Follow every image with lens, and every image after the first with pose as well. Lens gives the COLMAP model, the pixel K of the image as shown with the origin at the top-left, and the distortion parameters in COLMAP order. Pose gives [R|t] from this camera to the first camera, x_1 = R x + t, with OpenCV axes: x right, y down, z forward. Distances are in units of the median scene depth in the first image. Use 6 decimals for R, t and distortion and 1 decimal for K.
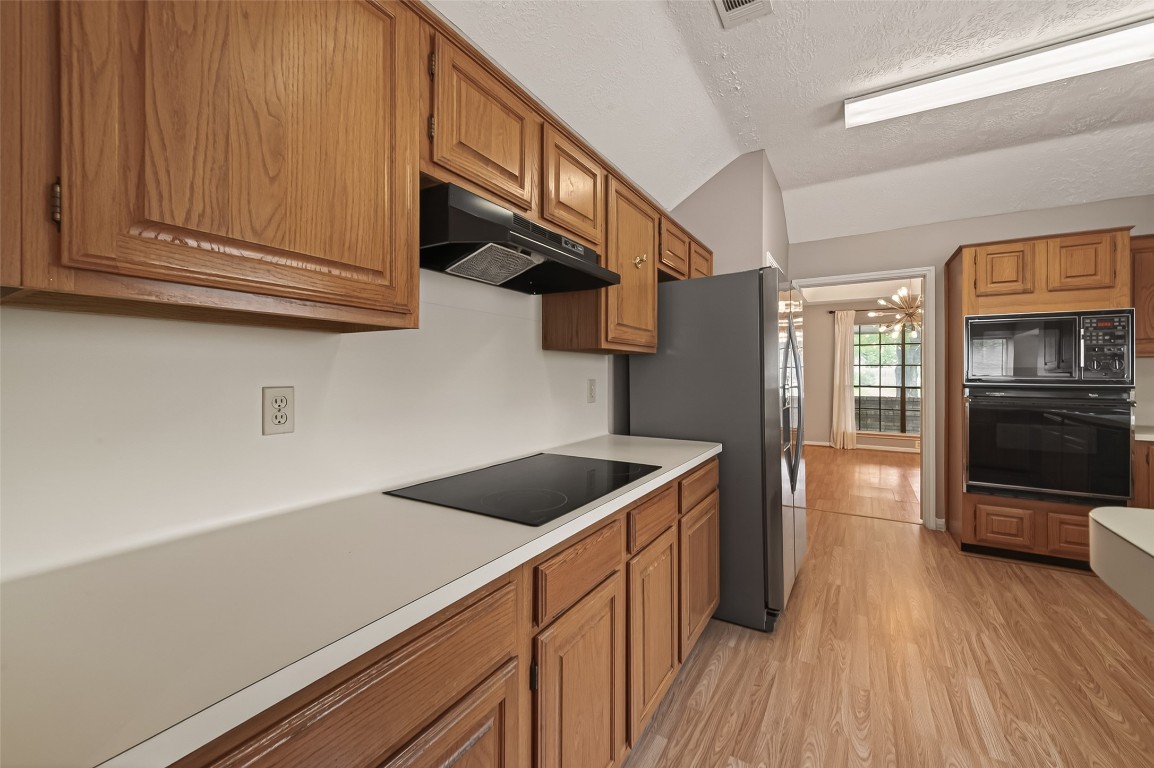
lens RADIAL K [[452.8, 0, 583.6], [0, 452.8, 365.5], [0, 0, 1]] dist [0.002584, 0.000641]
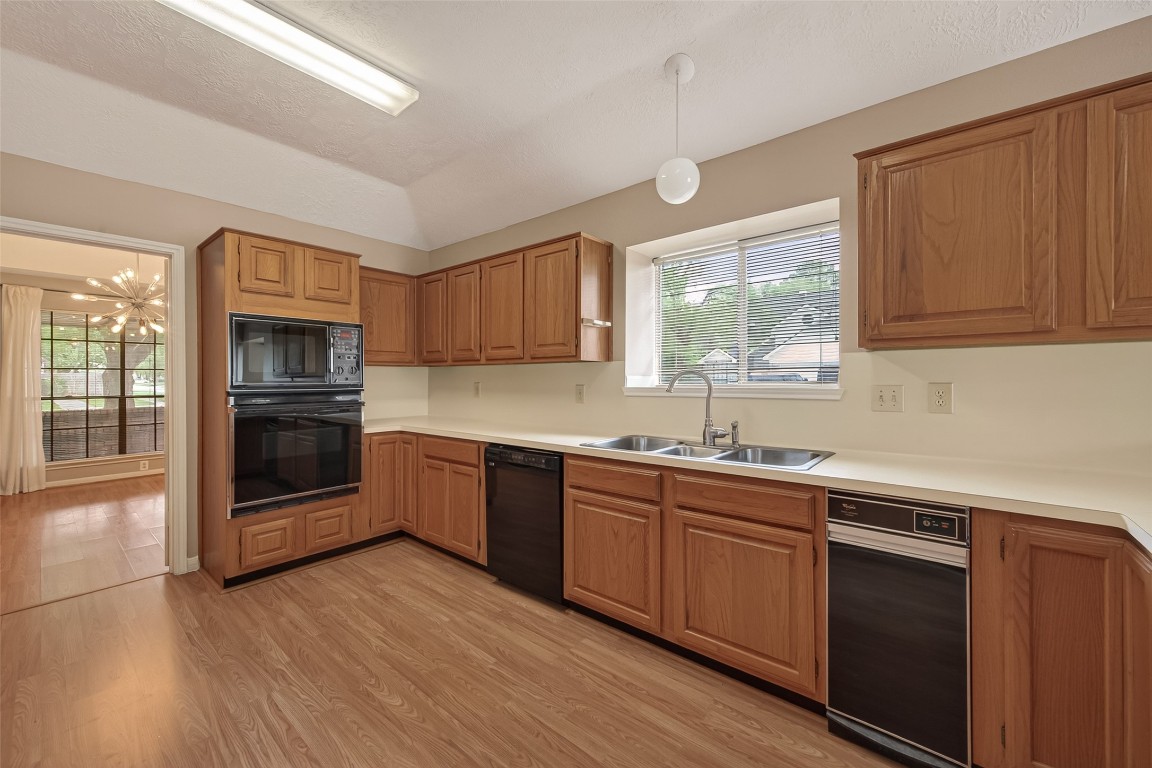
lens RADIAL K [[458.1, 0, 579.9], [0, 458.1, 380.4], [0, 0, 1]] dist [0.003053, -0.000310]
pose [[0.157658, -0.007746, 0.987463, 0.095892], [-0.012197, 0.999878, 0.009791, 0.003736], [-0.987418, -0.013588, 0.157544, 0.218088]]
